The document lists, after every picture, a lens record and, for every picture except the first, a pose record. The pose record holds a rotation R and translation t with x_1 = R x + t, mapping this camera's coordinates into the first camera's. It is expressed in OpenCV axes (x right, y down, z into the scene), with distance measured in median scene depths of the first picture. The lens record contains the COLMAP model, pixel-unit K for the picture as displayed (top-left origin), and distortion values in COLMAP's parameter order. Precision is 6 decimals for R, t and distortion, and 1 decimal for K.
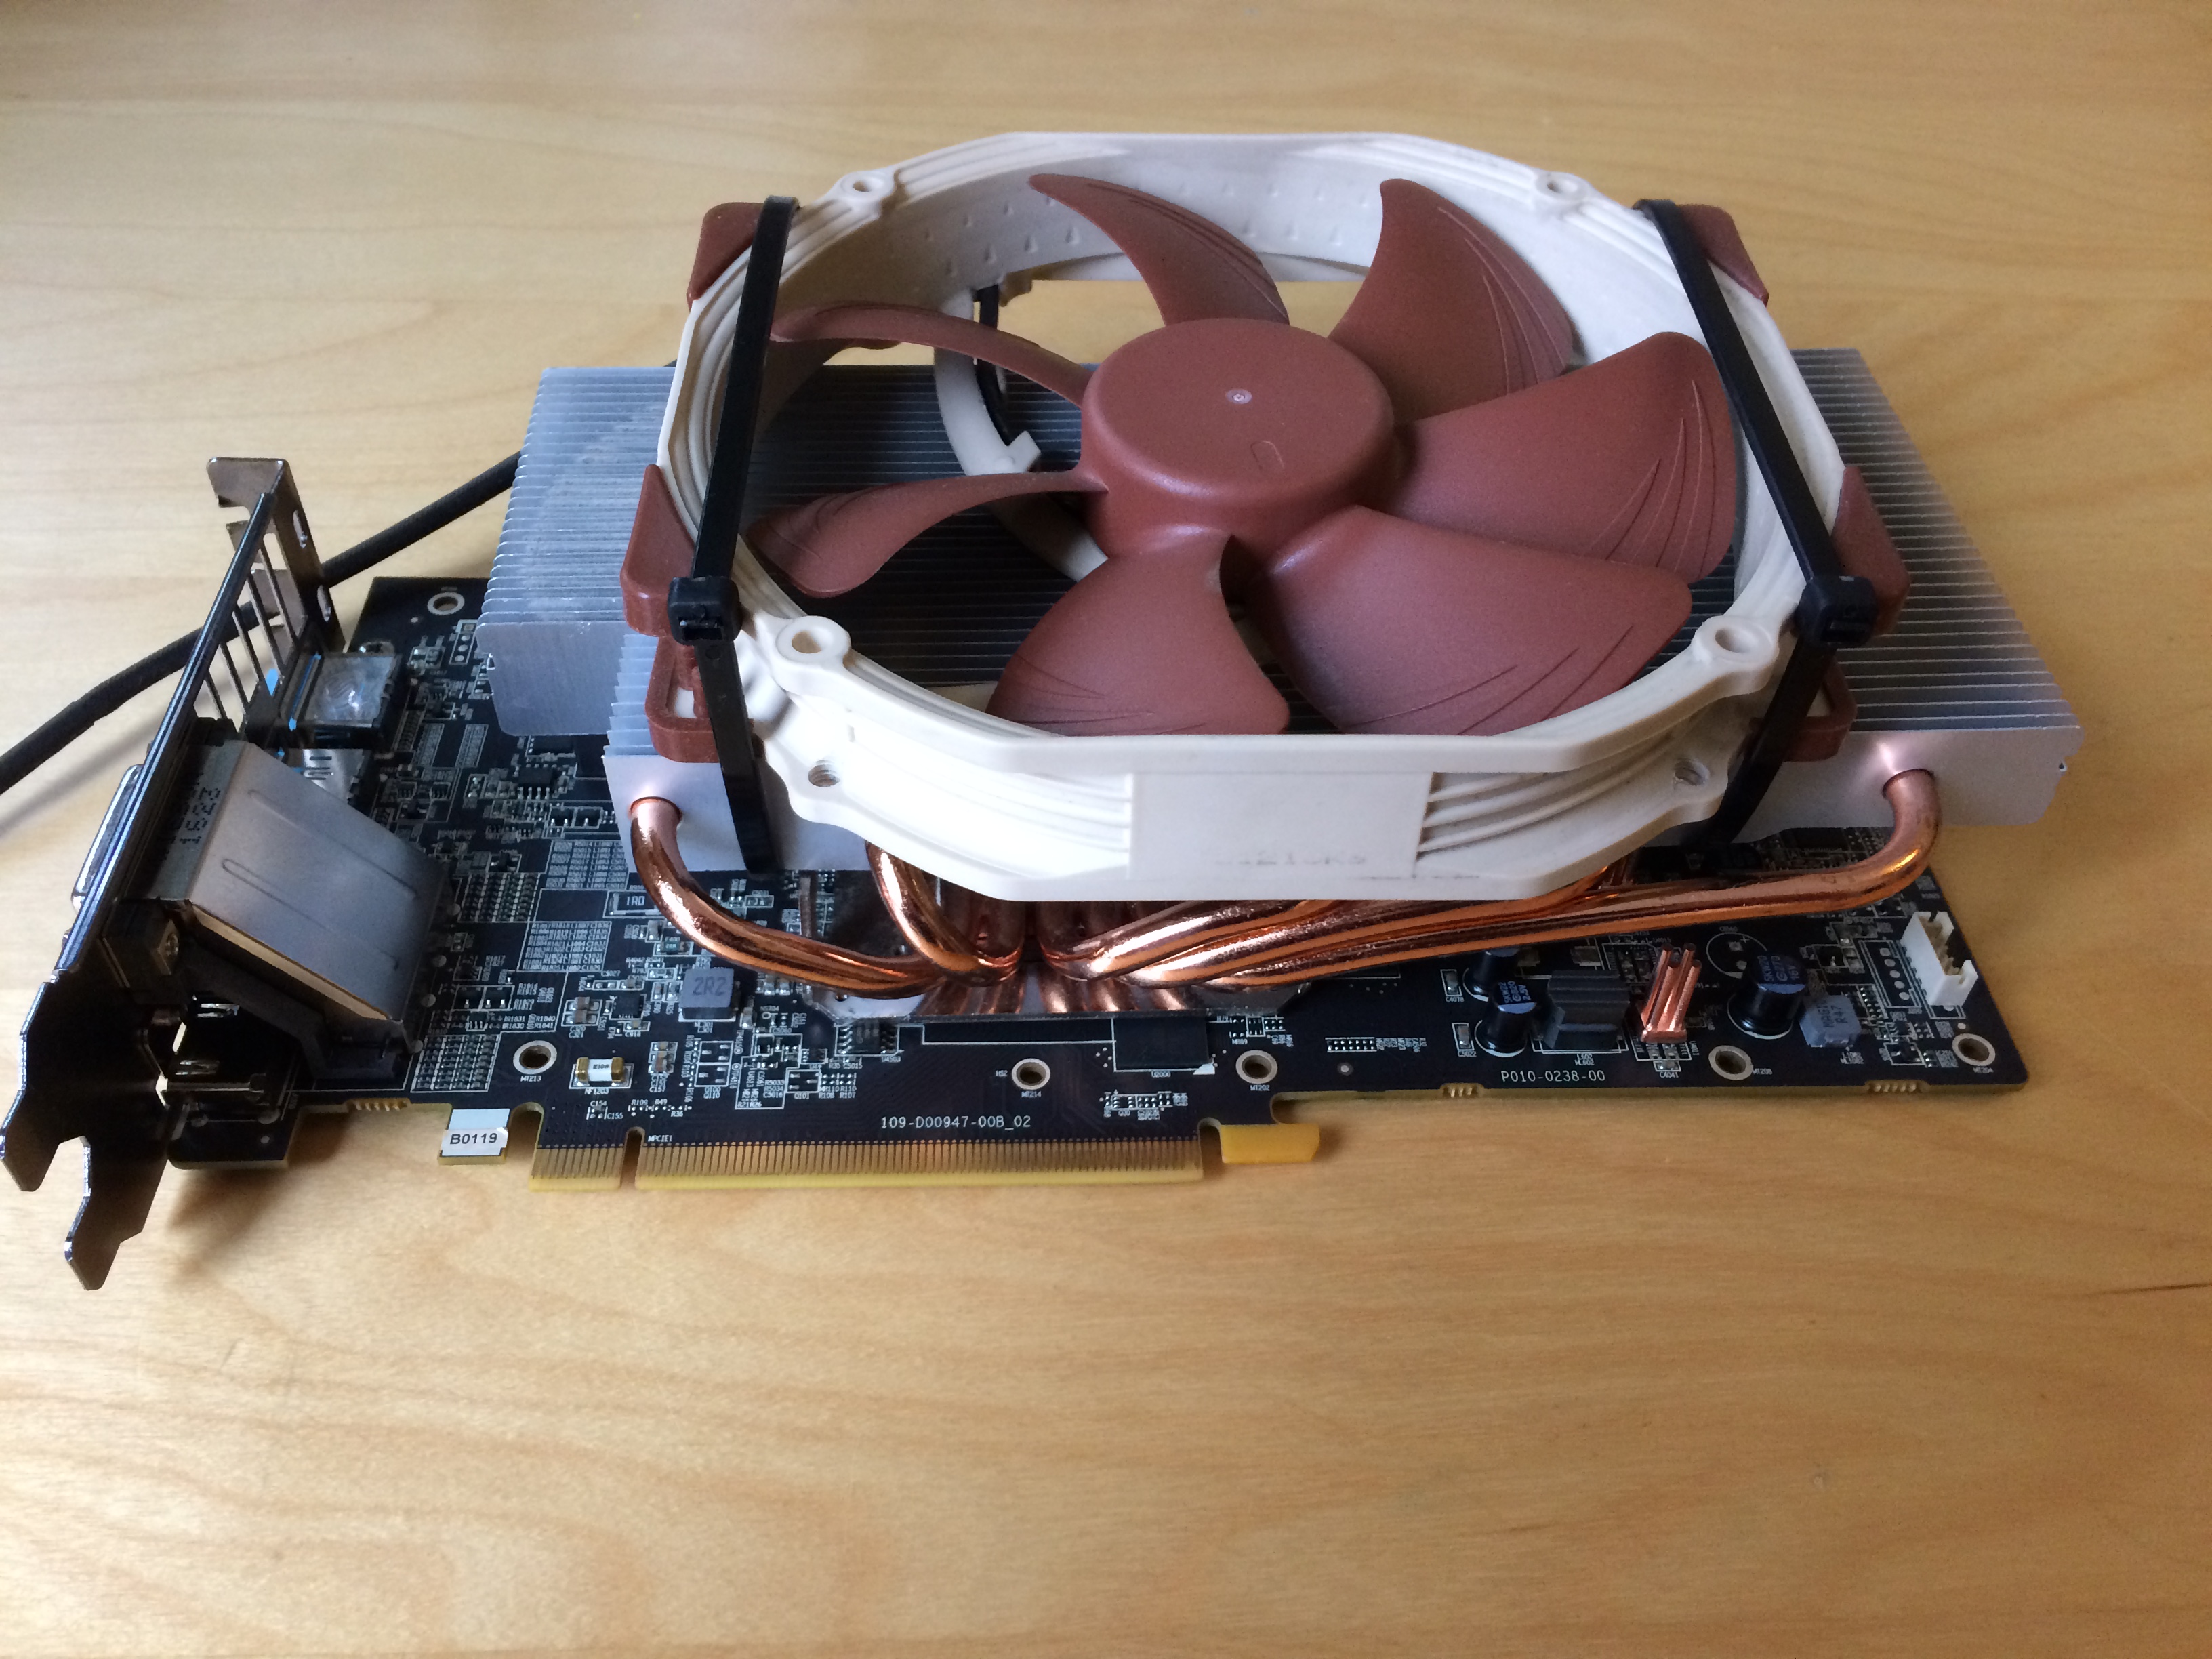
lens RADIAL K [[1864.8, 0, 1104.3], [0, 1864.8, 828.4], [0, 0, 1]] dist [0.053565, -0.036705]
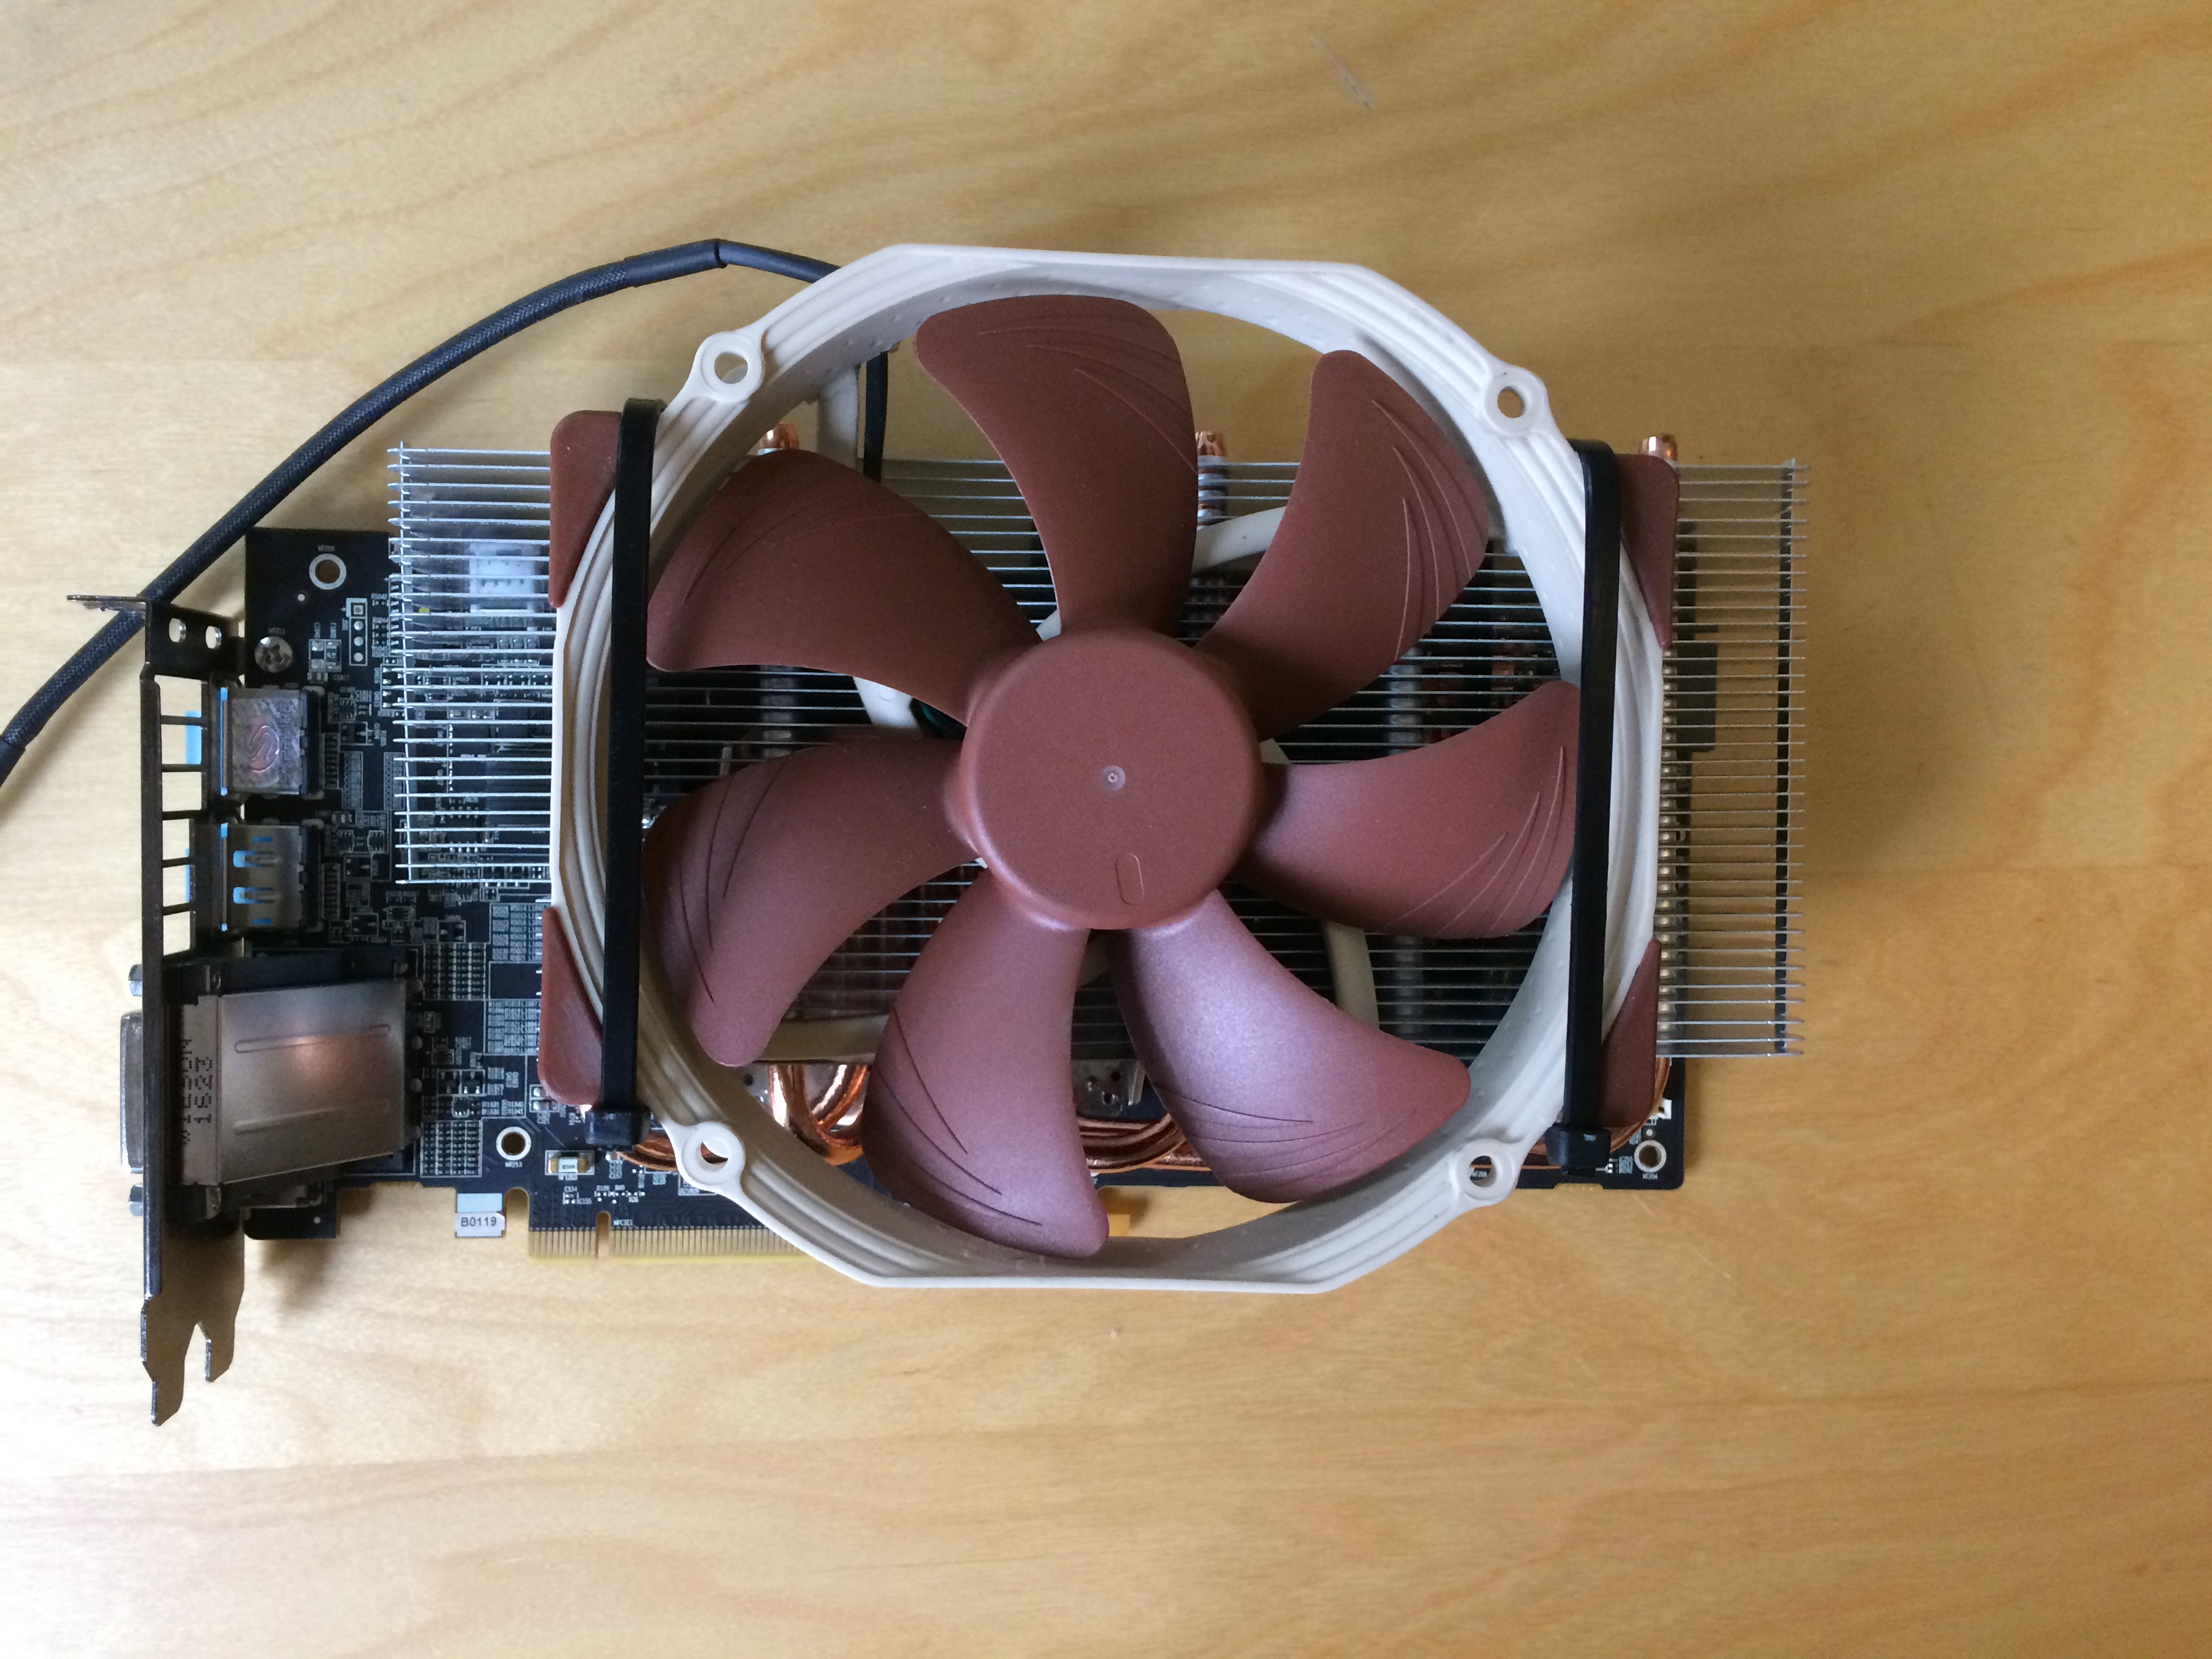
lens RADIAL K [[1864.8, 0, 1107.3], [0, 1864.8, 824.1], [0, 0, 1]] dist [0.053565, -0.036705]
pose [[0.997502, 0.052929, 0.046783, 0.022121], [-0.070525, 0.708212, 0.702469, -0.917078], [0.004049, -0.704013, 0.710175, 0.254022]]
